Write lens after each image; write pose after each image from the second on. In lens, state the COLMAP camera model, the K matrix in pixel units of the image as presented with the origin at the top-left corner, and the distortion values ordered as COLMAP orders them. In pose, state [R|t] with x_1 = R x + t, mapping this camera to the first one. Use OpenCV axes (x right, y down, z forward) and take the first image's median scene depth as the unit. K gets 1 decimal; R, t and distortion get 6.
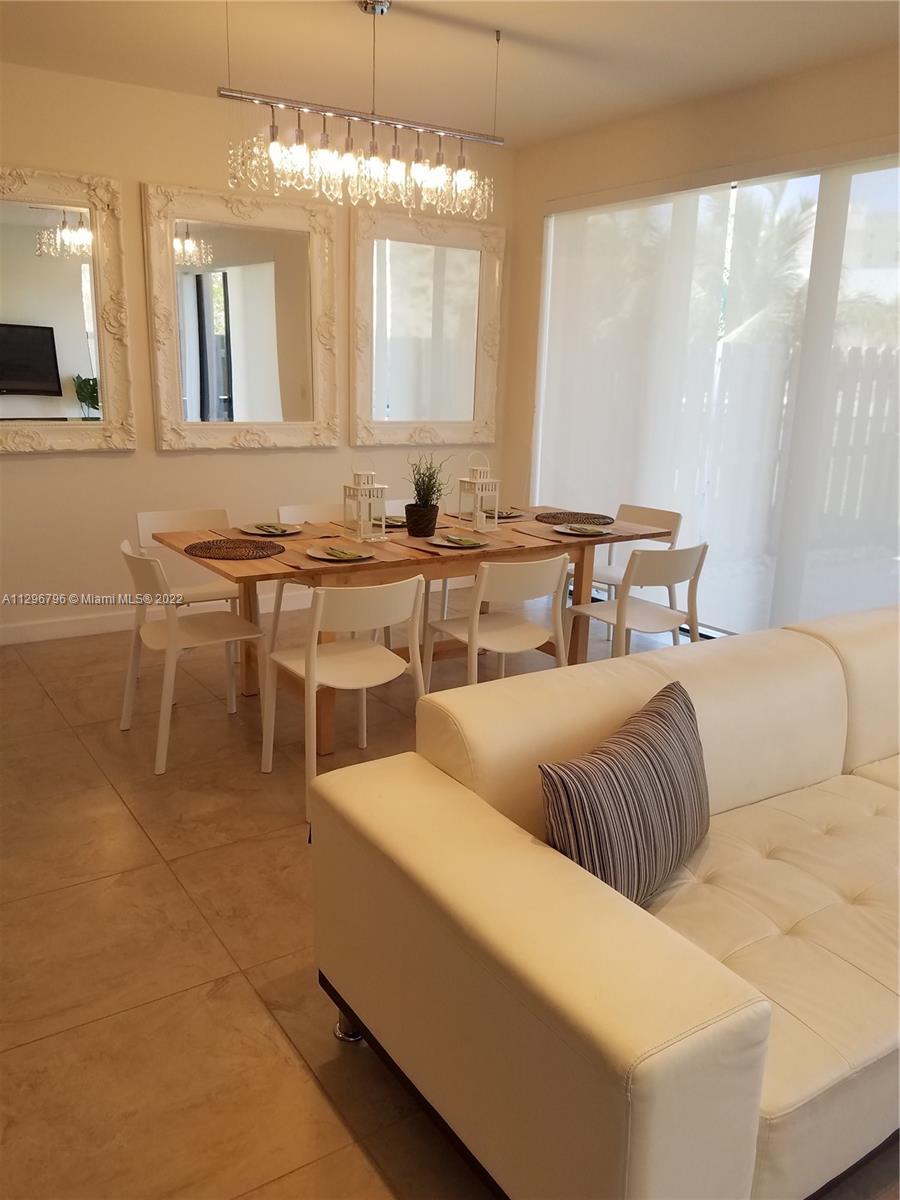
lens RADIAL K [[938.6, 0, 450.0], [0, 938.6, 600.0], [0, 0, 1]] dist [0.001331, -0.003820]
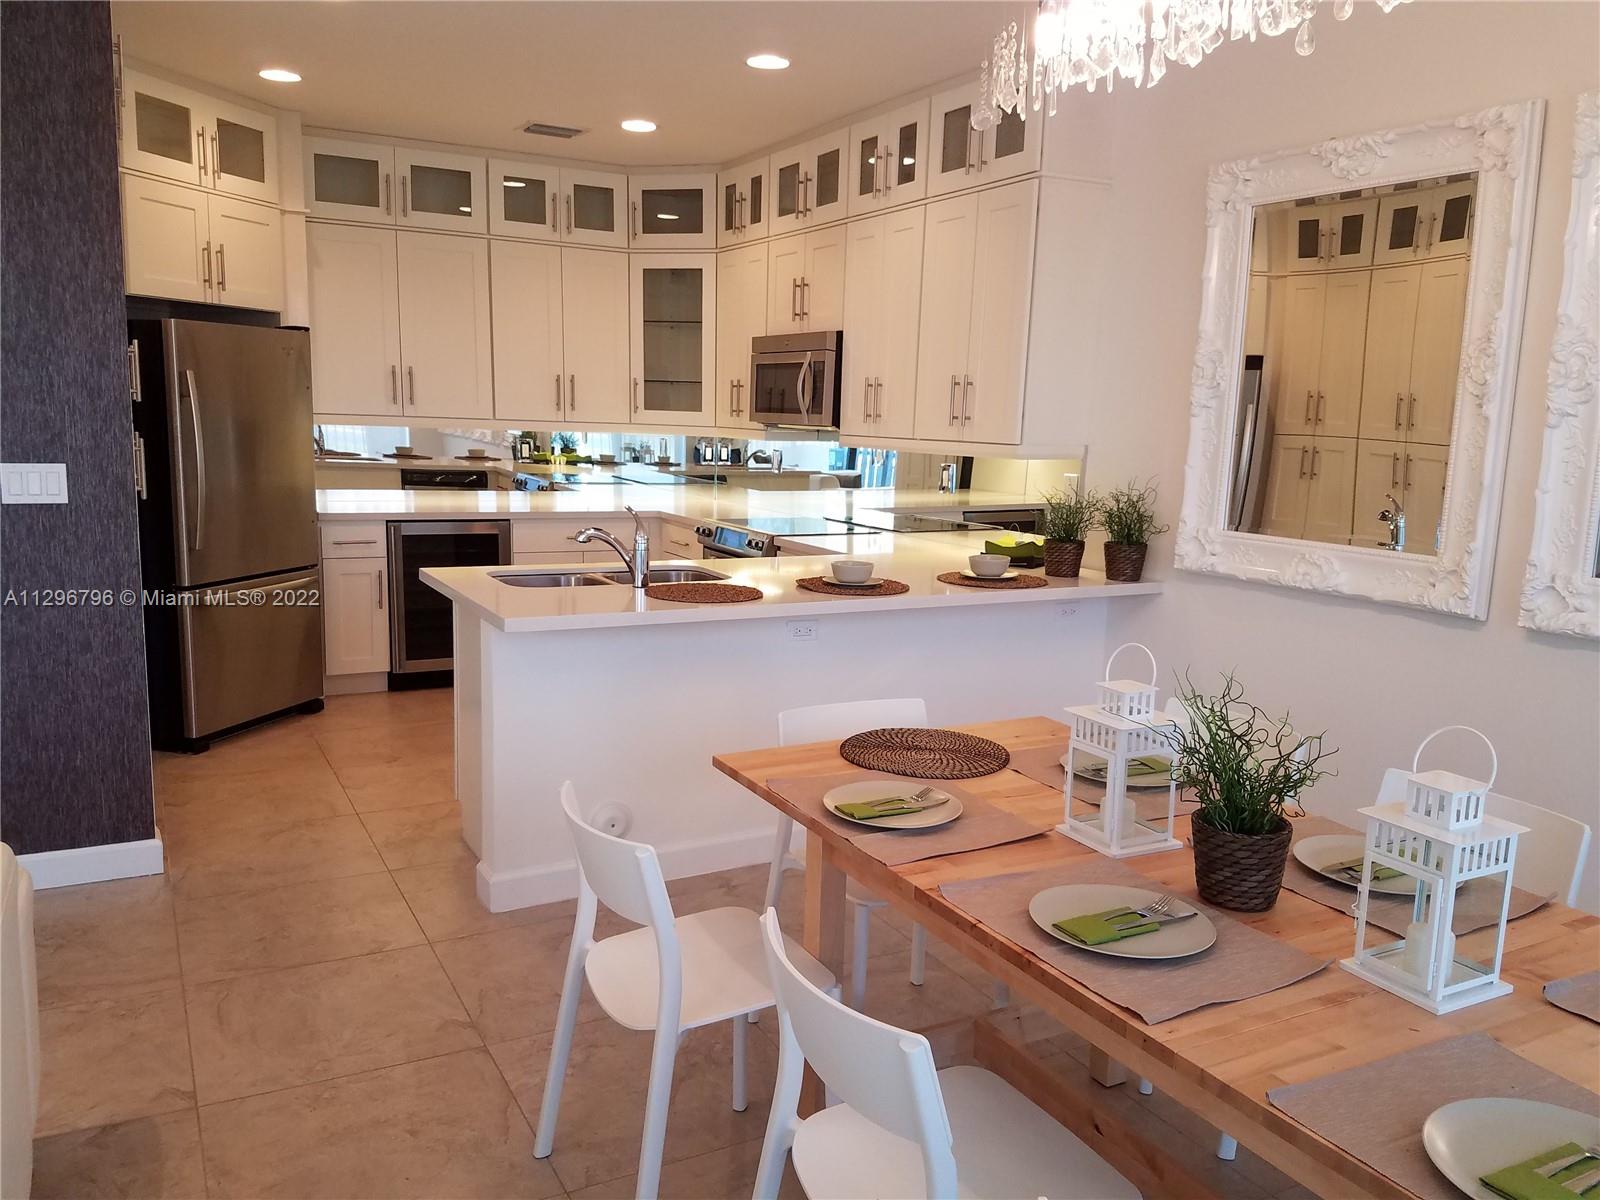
lens RADIAL K [[1251.5, 0, 800.0], [0, 1251.5, 600.0], [0, 0, 1]] dist [0.001331, -0.003820]
pose [[-0.093190, 0.119296, -0.988476, 0.393362], [-0.266799, 0.953496, 0.140228, -0.174754], [0.959236, 0.276793, -0.057028, 0.715735]]
